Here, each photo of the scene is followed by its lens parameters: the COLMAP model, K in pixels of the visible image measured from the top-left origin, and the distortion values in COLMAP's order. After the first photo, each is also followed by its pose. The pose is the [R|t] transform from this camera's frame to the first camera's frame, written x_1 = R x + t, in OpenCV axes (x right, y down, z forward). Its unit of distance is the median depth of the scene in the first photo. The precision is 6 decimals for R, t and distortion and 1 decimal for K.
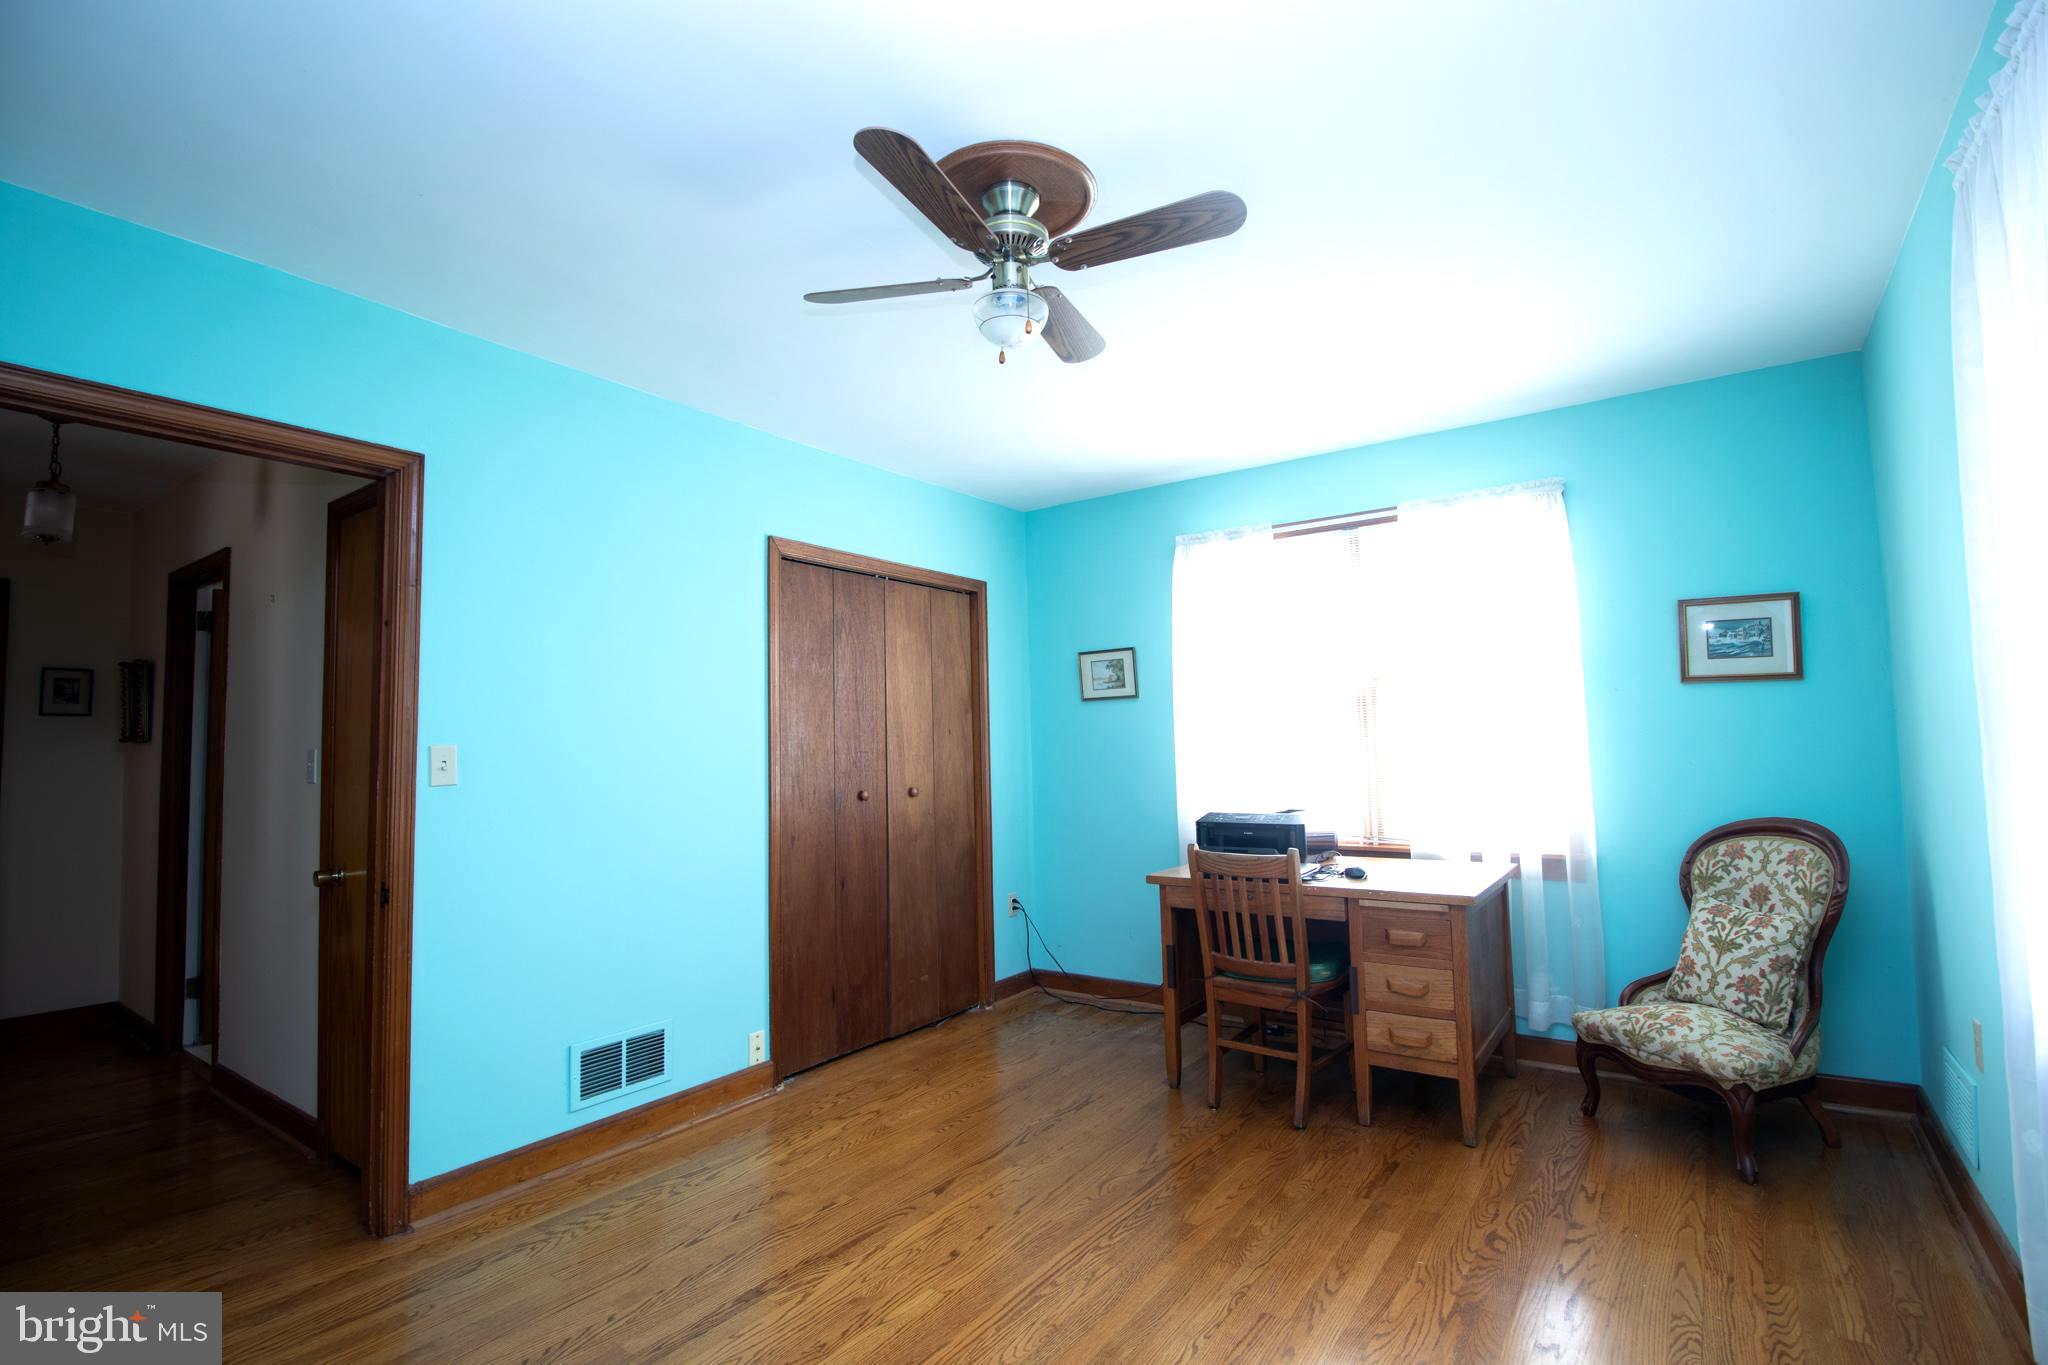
lens RADIAL K [[939.7, 0, 1036.8], [0, 939.7, 683.2], [0, 0, 1]] dist [0.000547, -0.011498]
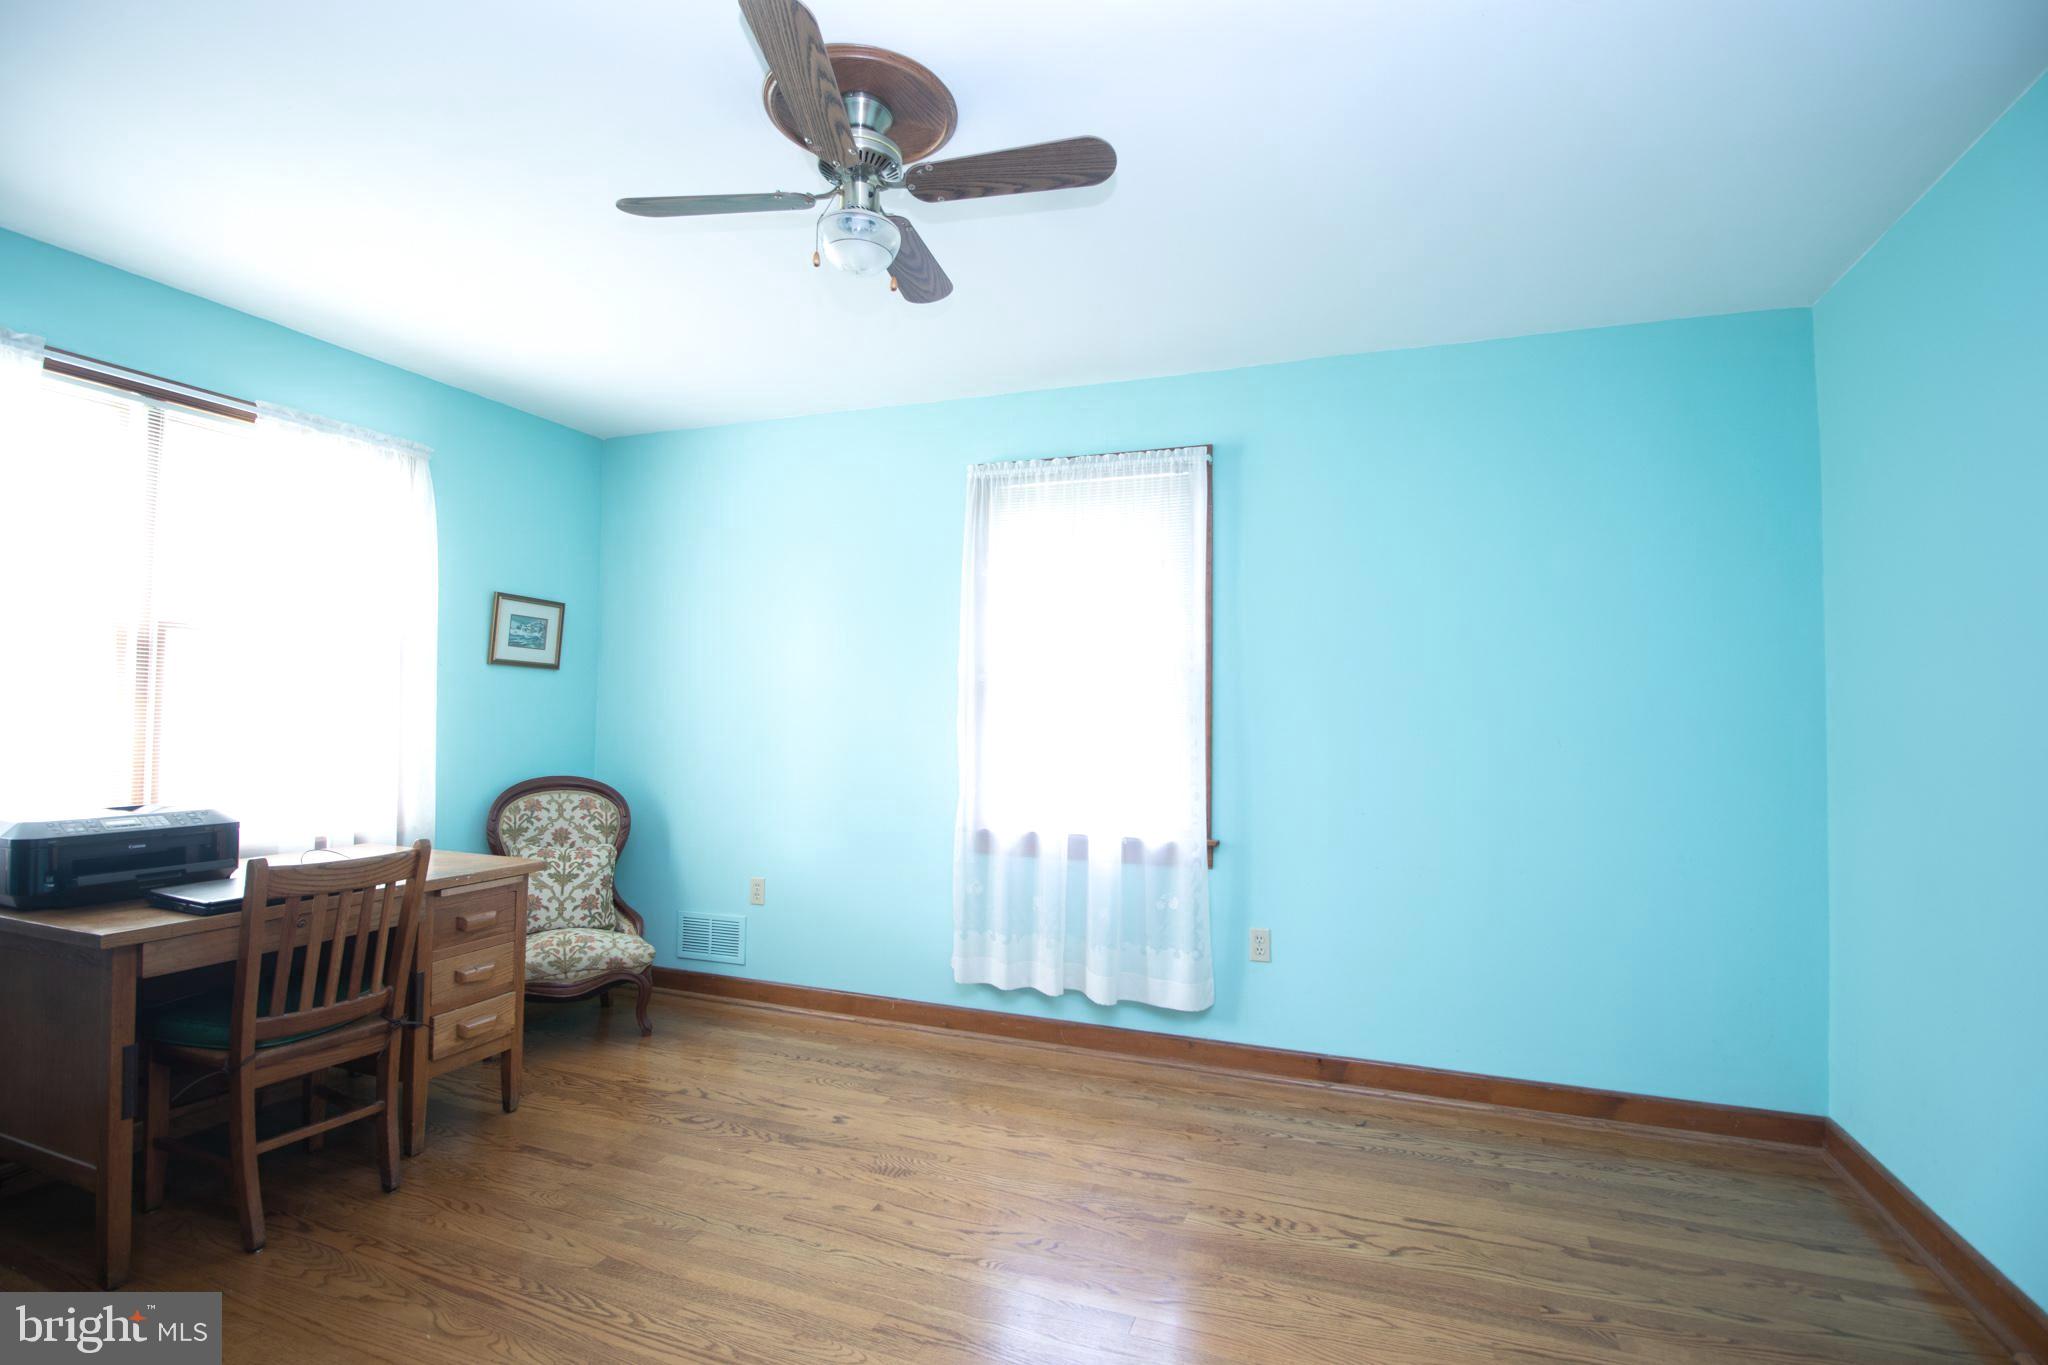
lens RADIAL K [[939.7, 0, 1036.8], [0, 939.7, 683.2], [0, 0, 1]] dist [0.000547, -0.011498]
pose [[-0.244996, 0.052700, 0.968091, -0.653092], [-0.071896, 0.994785, -0.072348, 0.064898], [-0.966855, -0.087327, -0.239929, 0.708432]]
